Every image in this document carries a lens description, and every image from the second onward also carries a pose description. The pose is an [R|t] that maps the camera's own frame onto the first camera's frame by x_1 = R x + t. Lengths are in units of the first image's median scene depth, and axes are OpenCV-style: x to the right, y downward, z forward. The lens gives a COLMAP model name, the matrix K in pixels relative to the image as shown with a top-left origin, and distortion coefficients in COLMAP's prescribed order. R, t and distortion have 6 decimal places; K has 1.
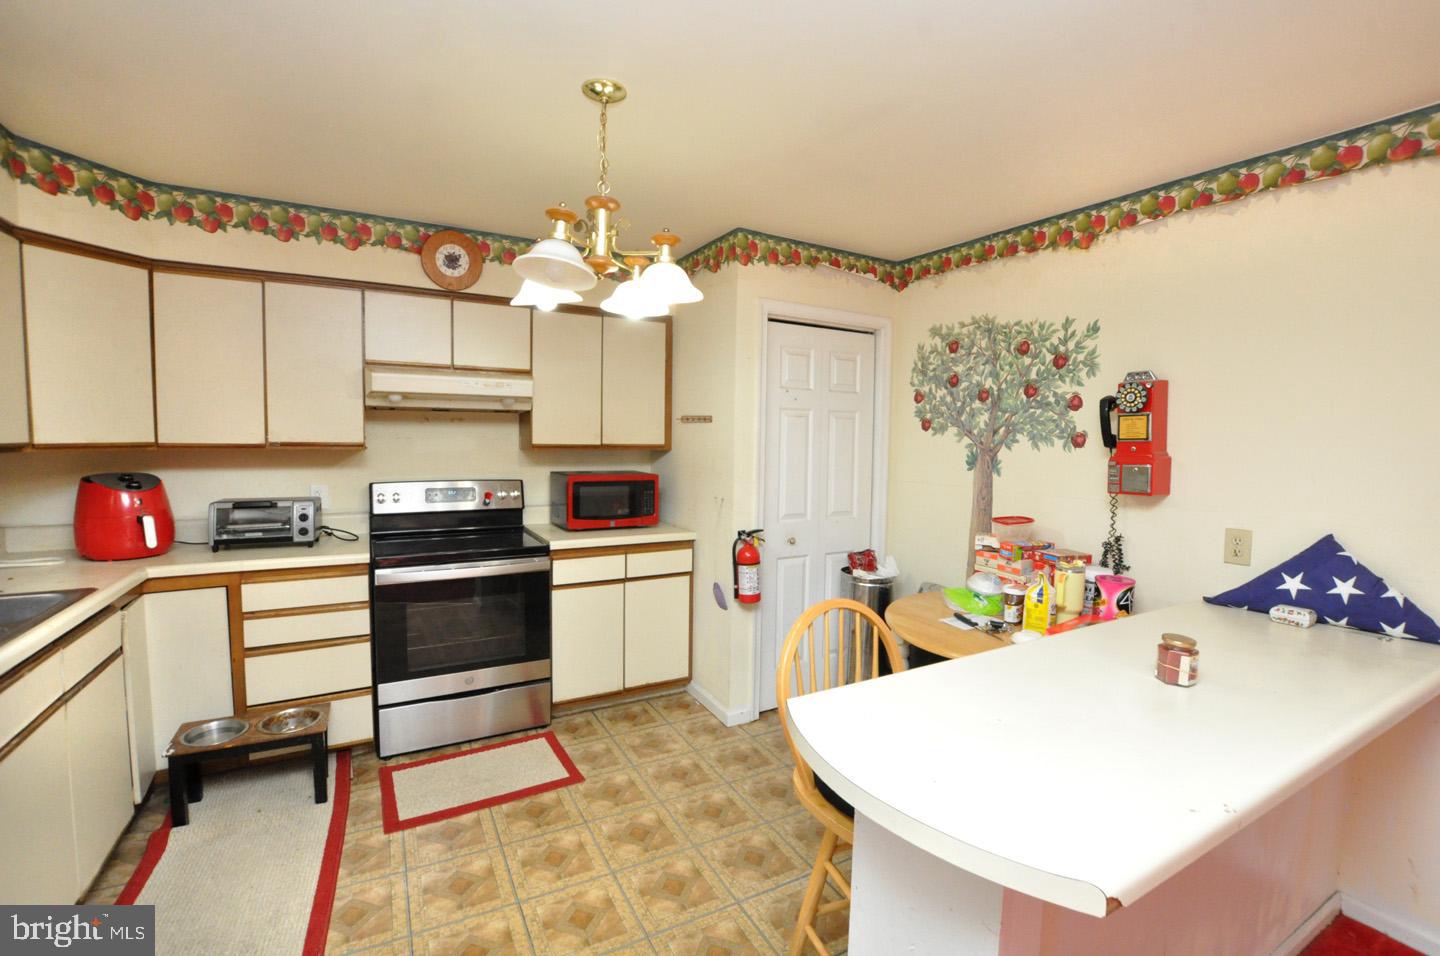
lens RADIAL K [[629.2, 0, 720.0], [0, 629.2, 478.0], [0, 0, 1]] dist [-0.023589, 0.000042]
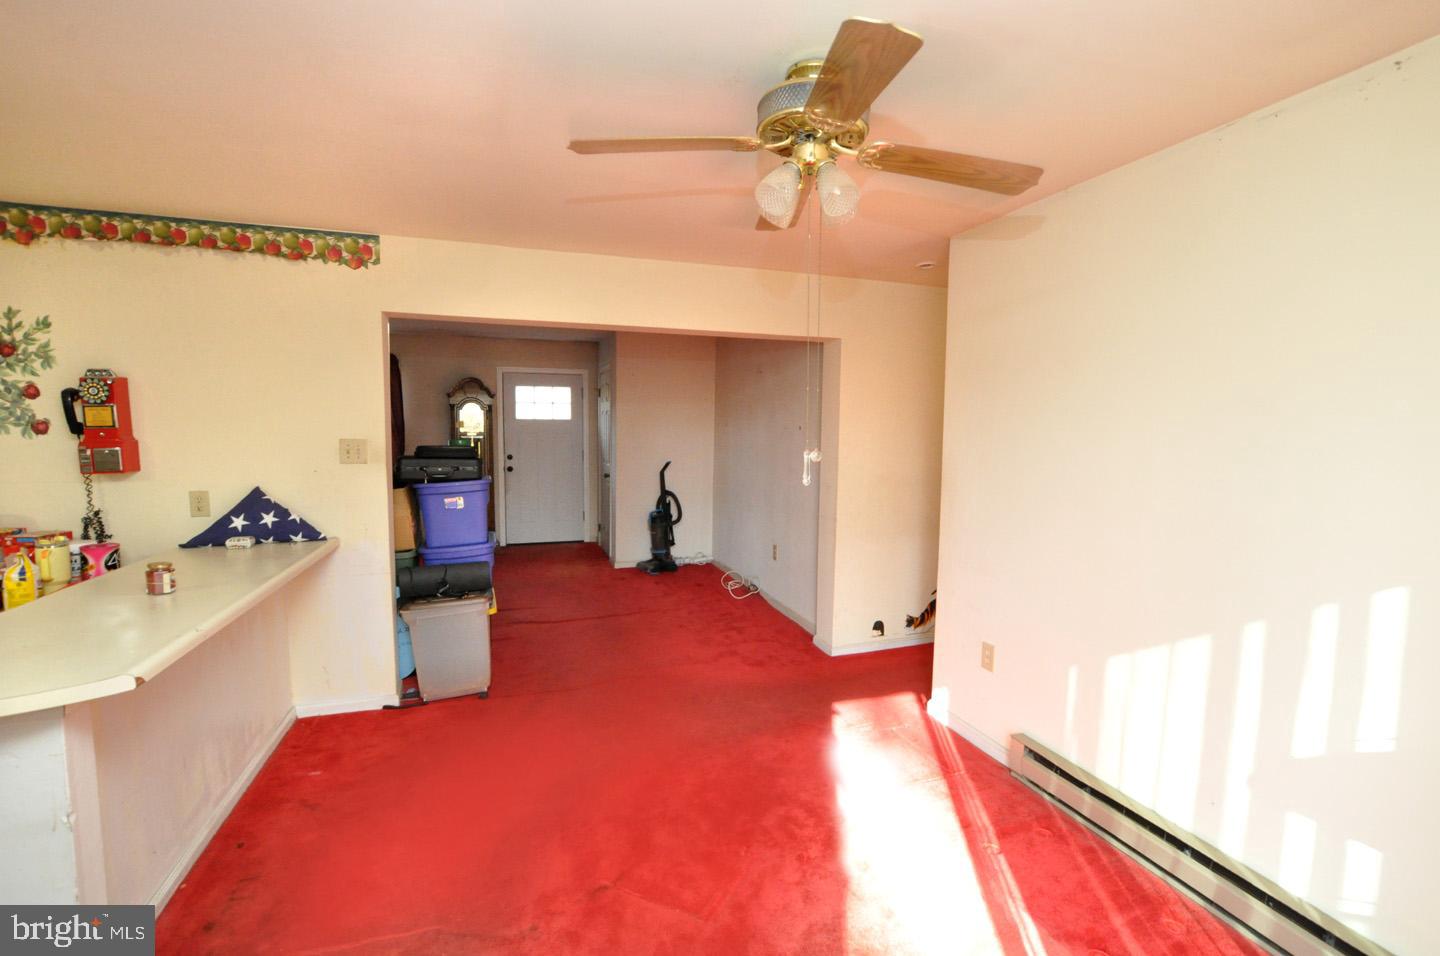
lens RADIAL K [[621.0, 0, 720.0], [0, 621.0, 478.0], [0, 0, 1]] dist [-0.048838, 0.010938]
pose [[0.172708, -0.096132, 0.980271, -0.257462], [0.057883, 0.994496, 0.087329, 0.004341], [-0.983271, 0.041659, 0.177322, -0.360737]]
